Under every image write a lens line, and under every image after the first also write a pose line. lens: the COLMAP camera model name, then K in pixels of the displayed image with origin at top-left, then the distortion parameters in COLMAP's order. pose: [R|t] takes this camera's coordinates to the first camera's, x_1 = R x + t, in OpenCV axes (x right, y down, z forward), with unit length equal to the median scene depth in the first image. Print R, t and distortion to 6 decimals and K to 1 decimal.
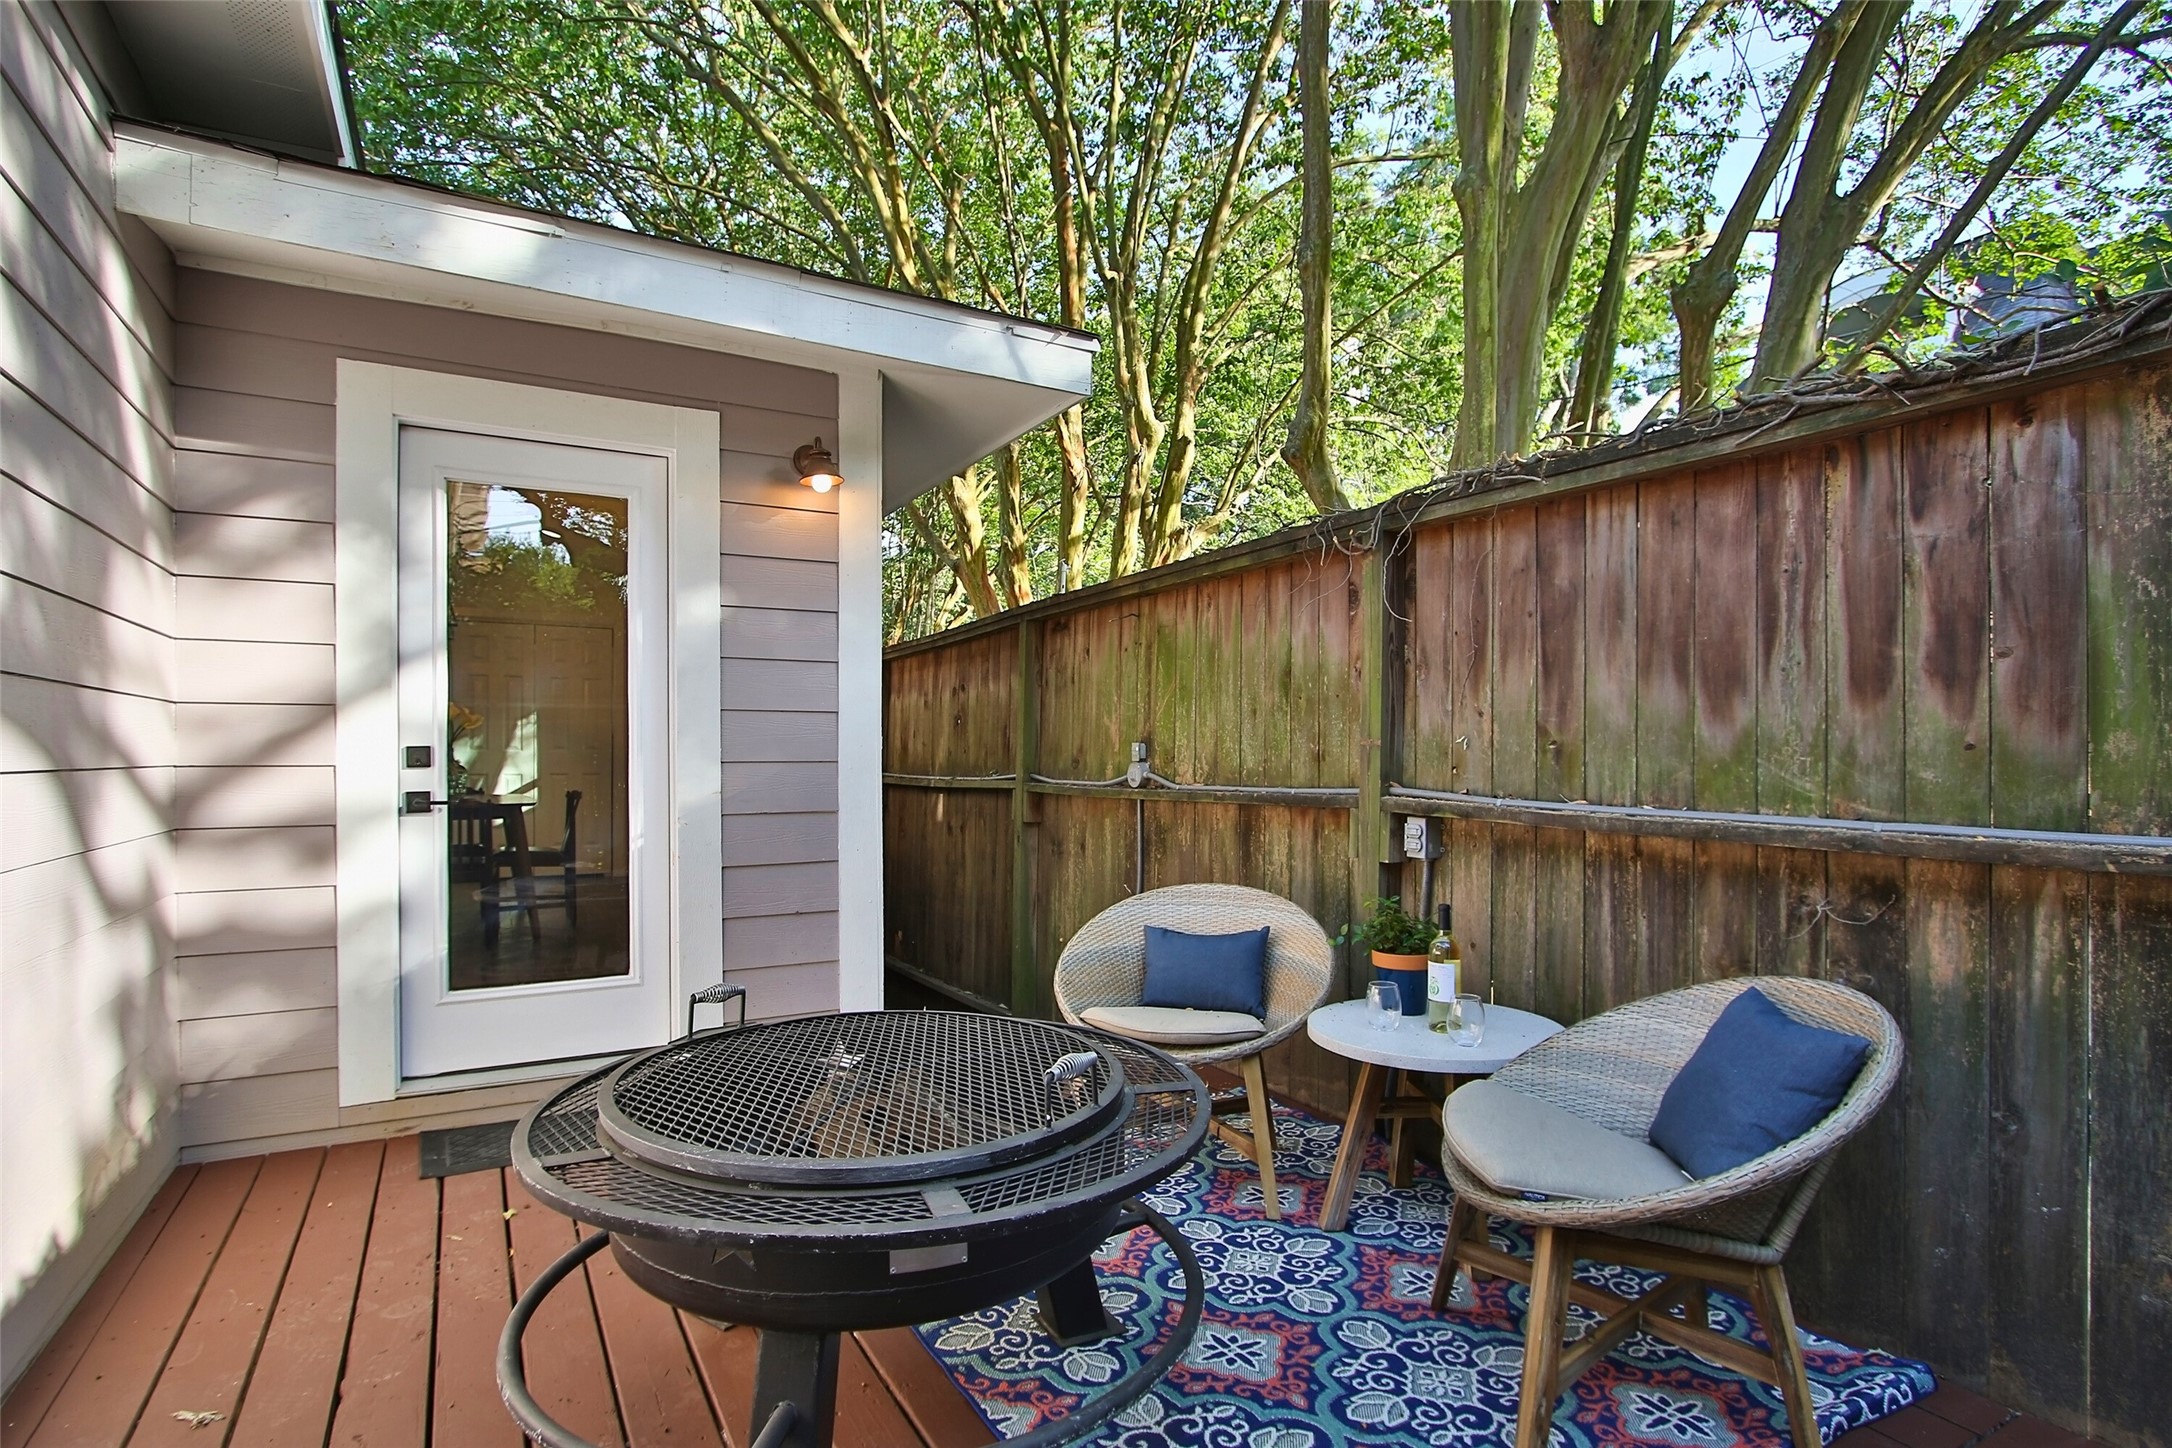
lens RADIAL K [[1058.9, 0, 1090.4], [0, 1058.9, 753.9], [0, 0, 1]] dist [-0.003705, -0.000768]
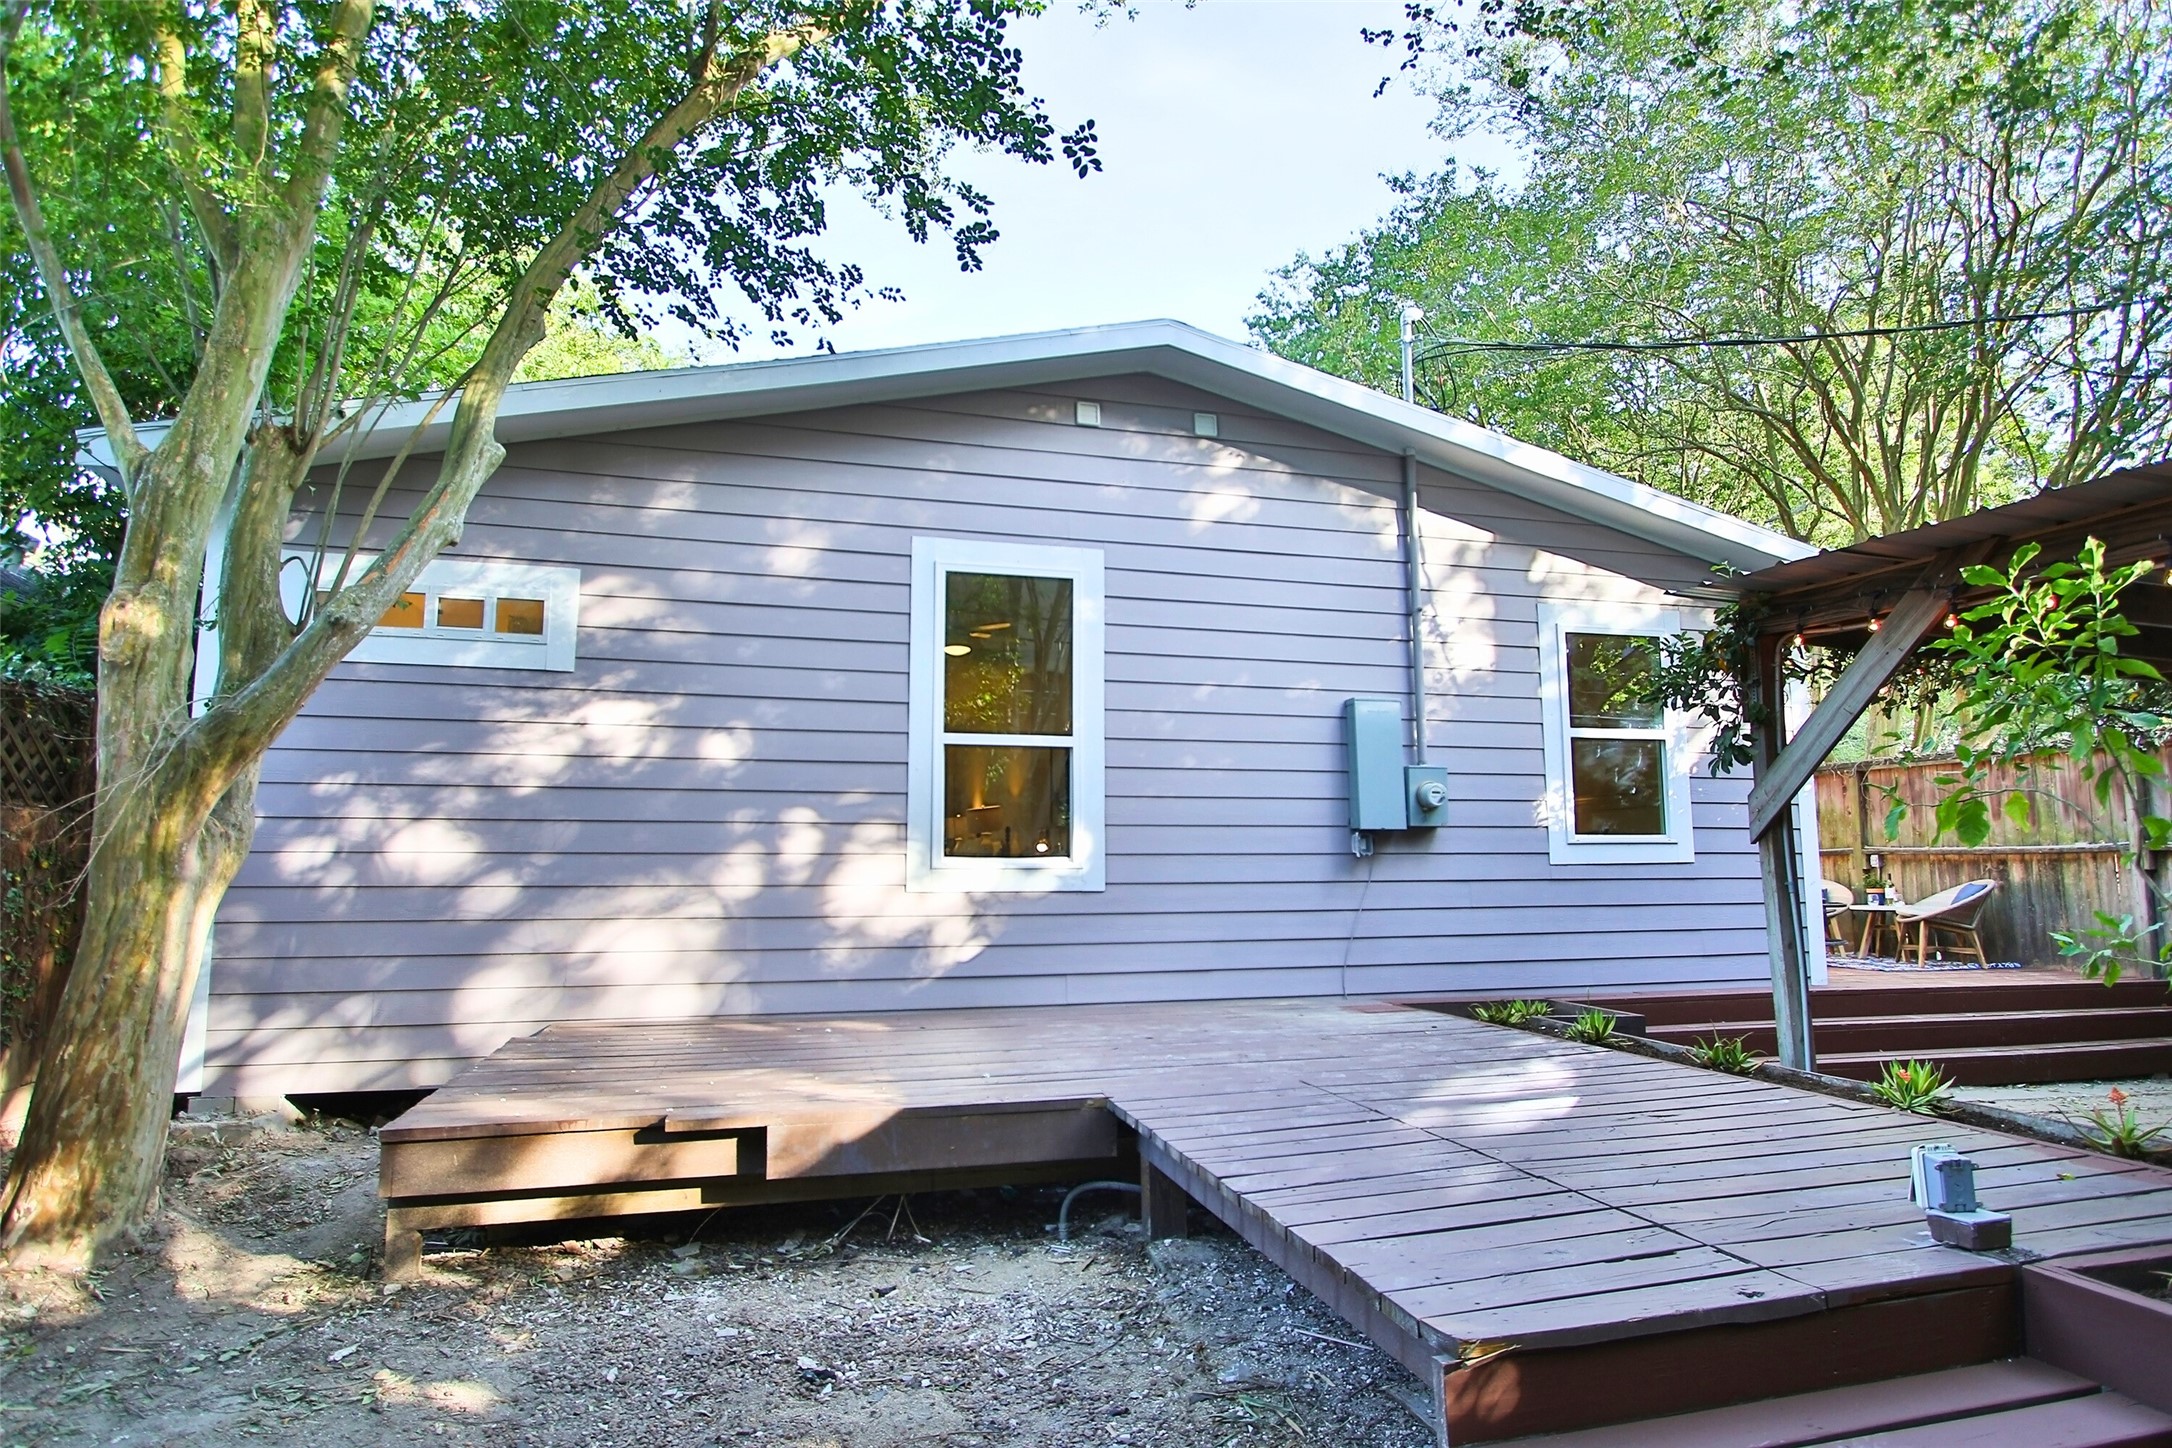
lens RADIAL K [[1058.9, 0, 1090.4], [0, 1058.9, 753.9], [0, 0, 1]] dist [-0.003705, -0.000768]
pose [[0.963366, -0.030530, -0.266448, -1.385560], [0.000859, 0.993846, -0.110768, 0.126683], [0.268190, 0.106481, 0.957463, -3.407560]]
